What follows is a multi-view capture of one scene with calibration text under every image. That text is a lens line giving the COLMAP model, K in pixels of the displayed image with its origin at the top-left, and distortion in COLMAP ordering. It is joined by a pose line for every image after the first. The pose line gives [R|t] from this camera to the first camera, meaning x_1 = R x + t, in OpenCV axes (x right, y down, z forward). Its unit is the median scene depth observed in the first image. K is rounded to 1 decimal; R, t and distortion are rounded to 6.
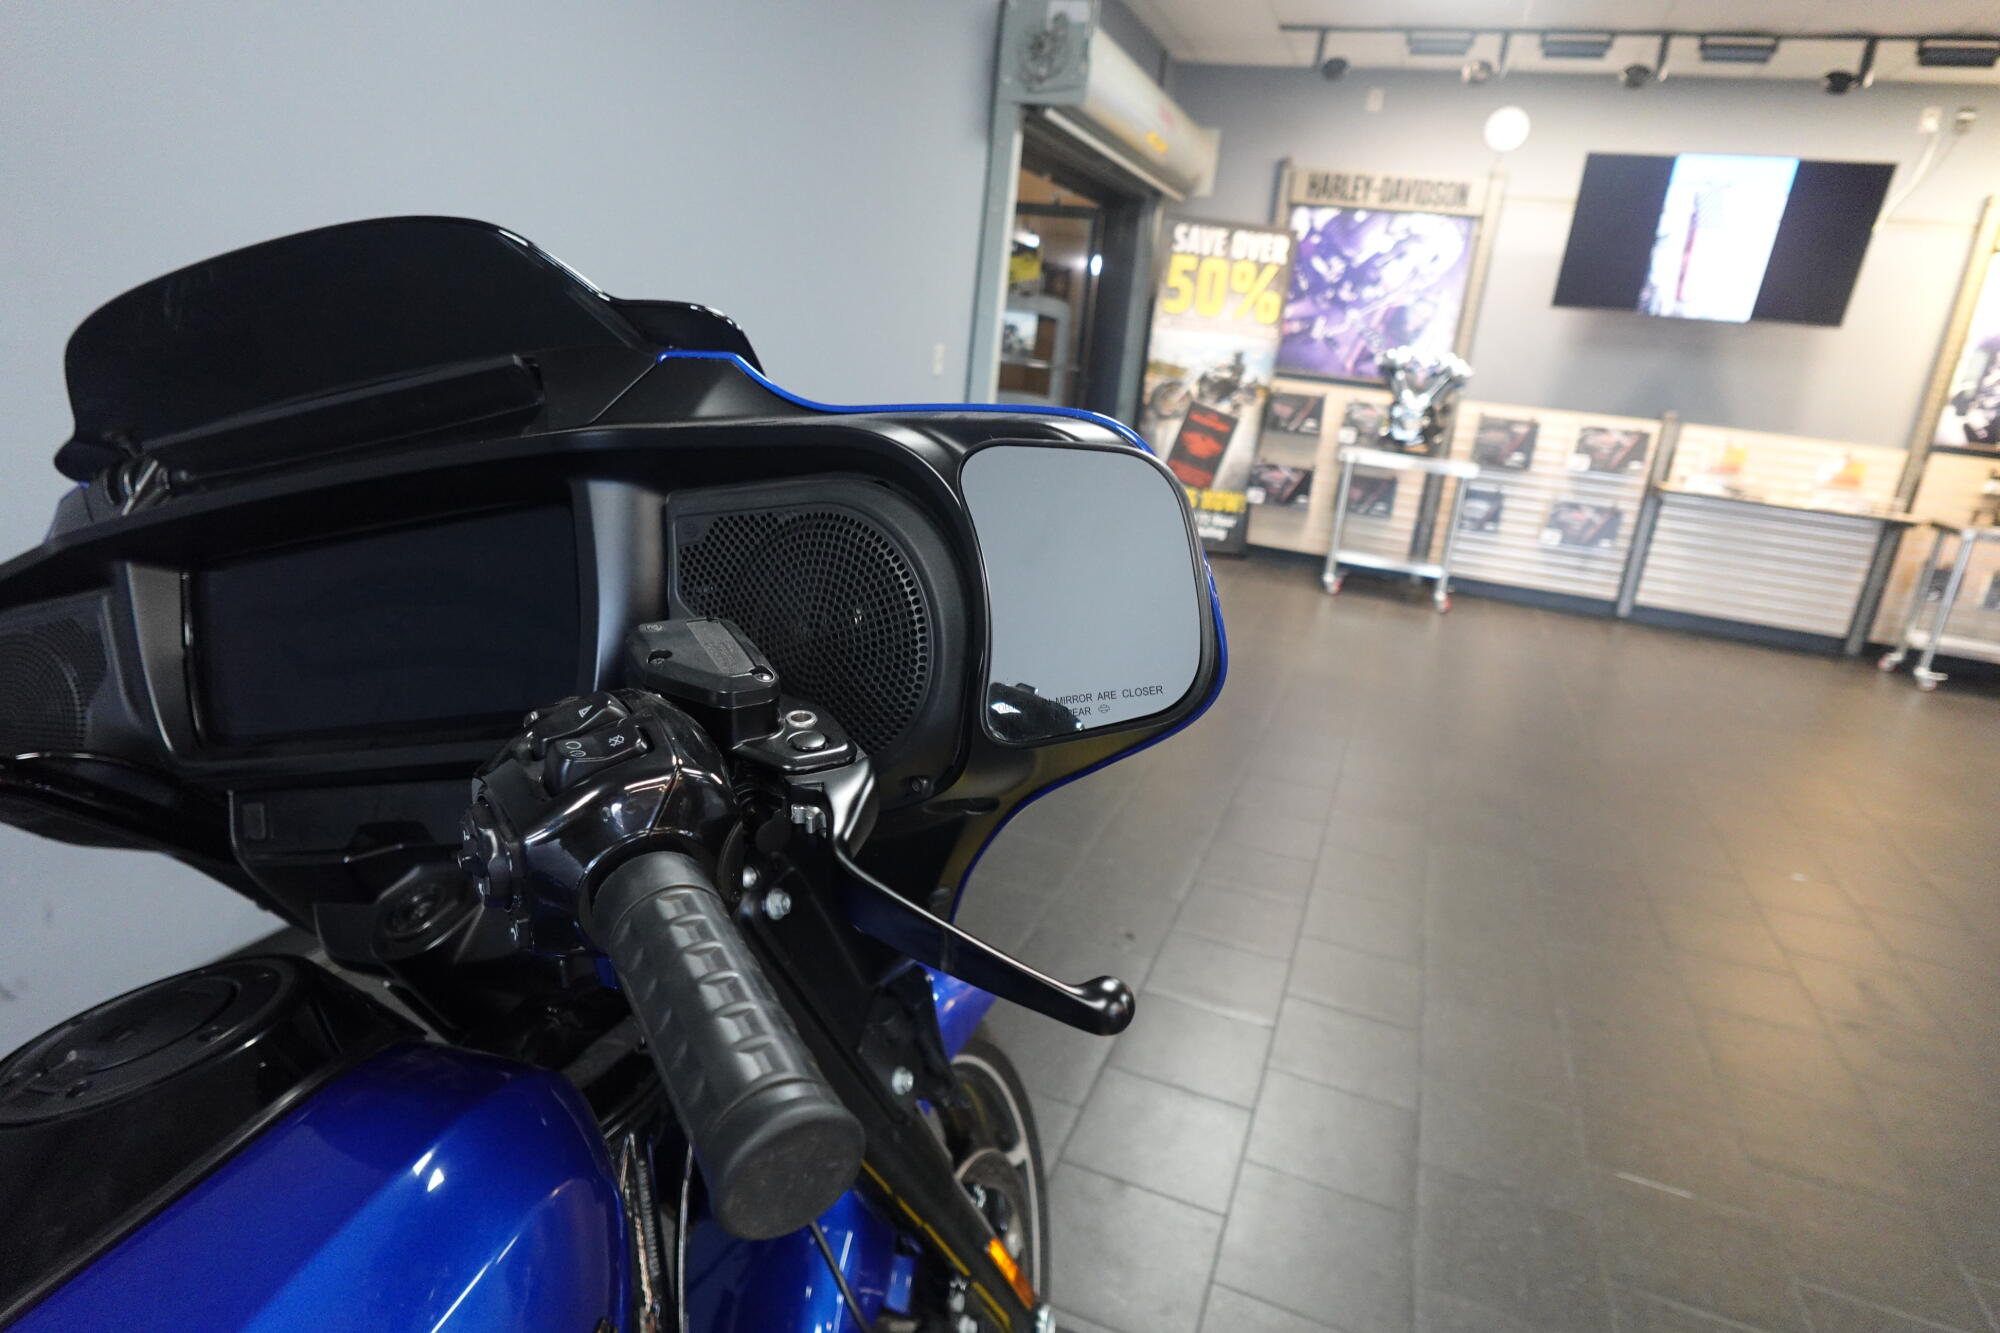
lens RADIAL K [[1131.0, 0, 1000.0], [0, 1131.0, 666.5], [0, 0, 1]] dist [0.000799, -0.000648]
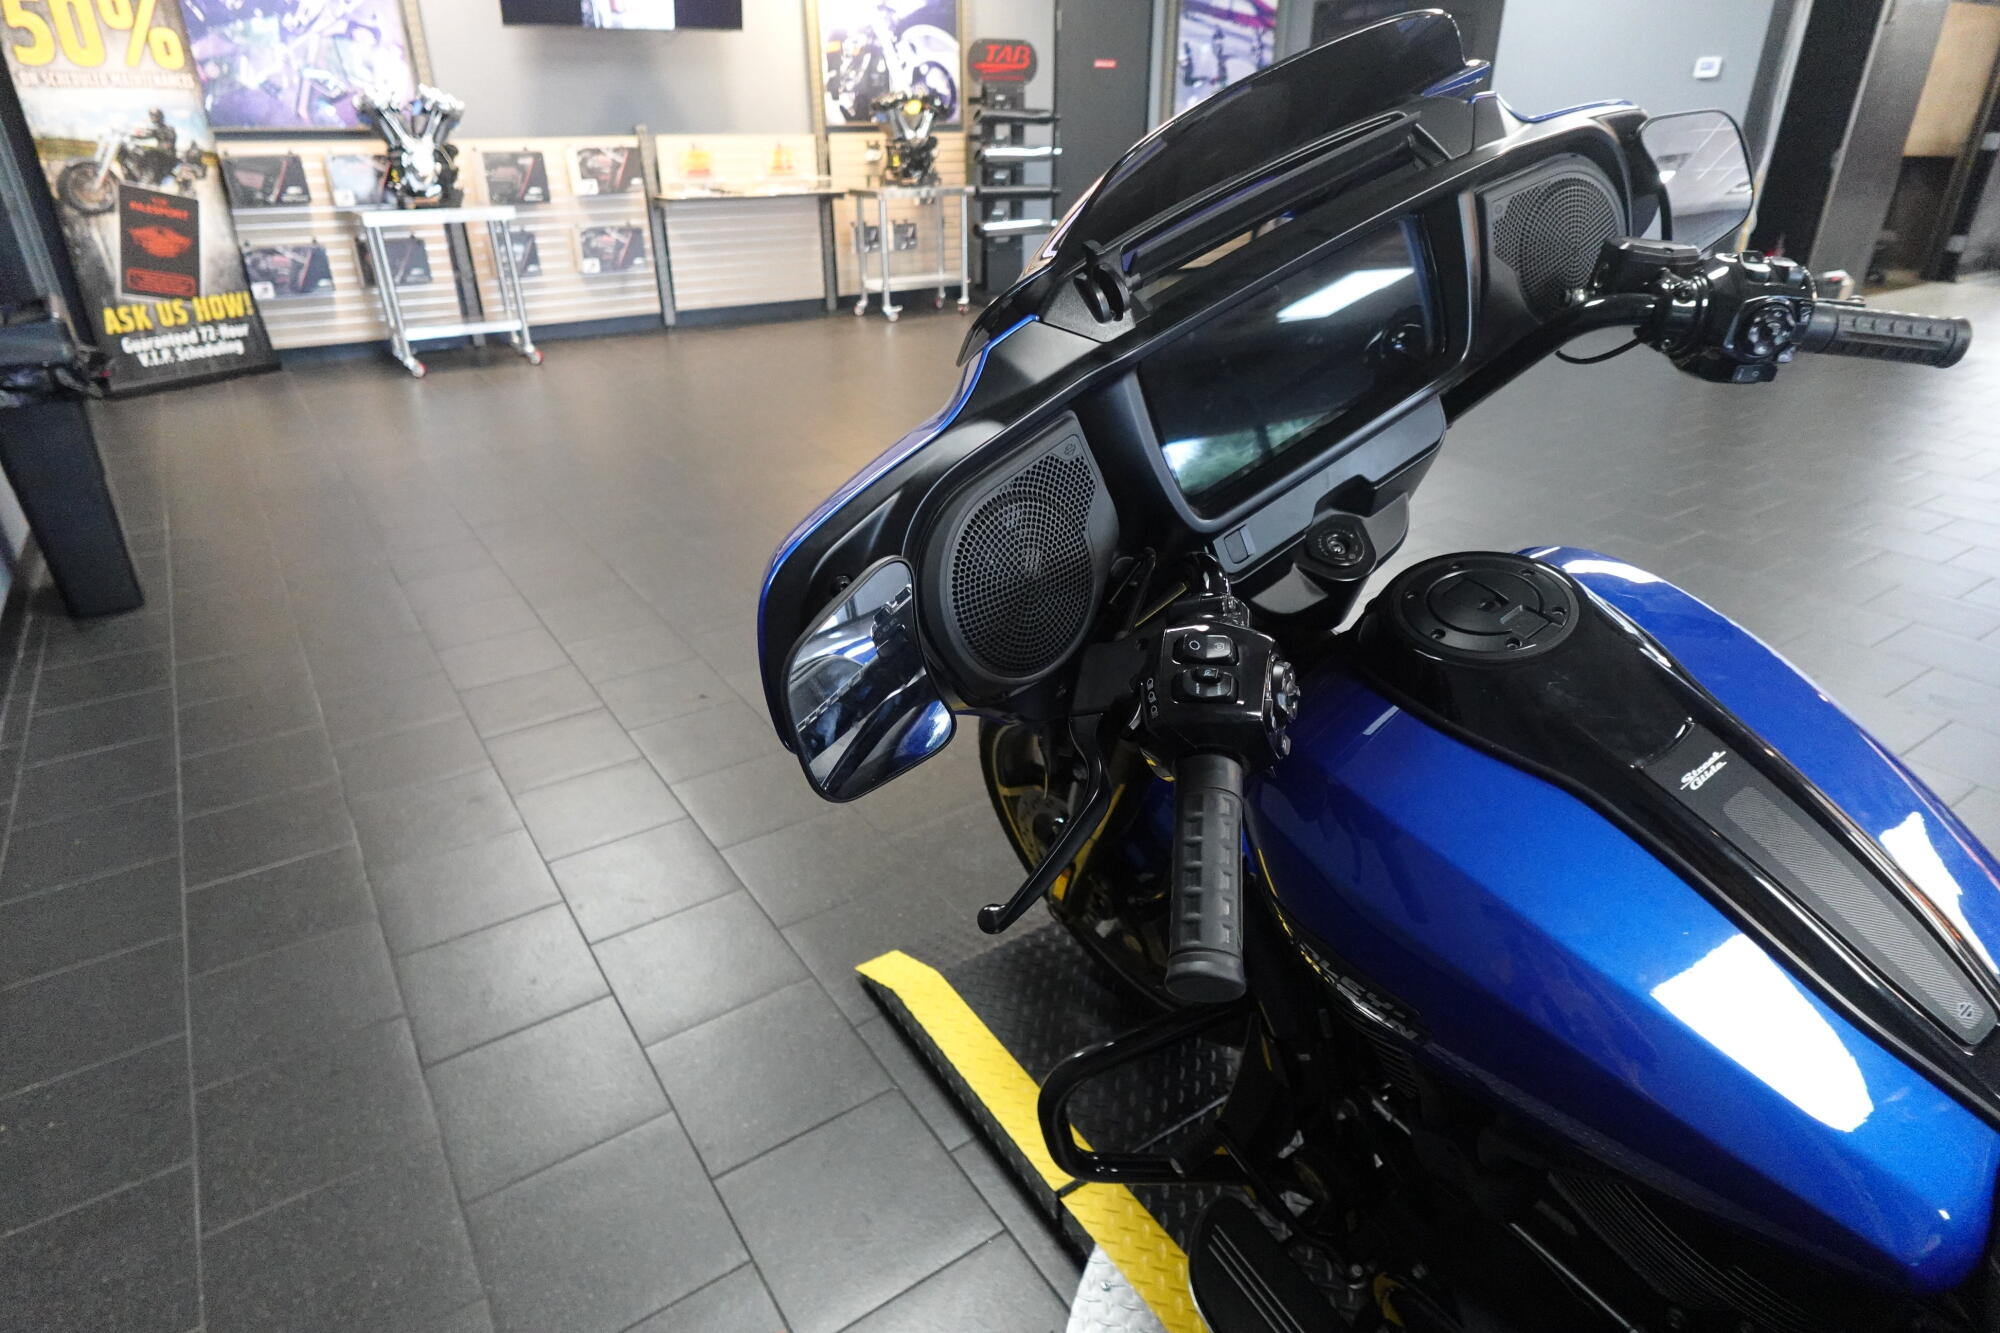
lens RADIAL K [[1131.0, 0, 1000.0], [0, 1131.0, 666.5], [0, 0, 1]] dist [0.000799, -0.000648]
pose [[0.570989, -0.449058, 0.687254, -0.178508], [0.296024, 0.893441, 0.337837, -0.025259], [-0.765729, 0.010543, 0.643077, 0.046509]]
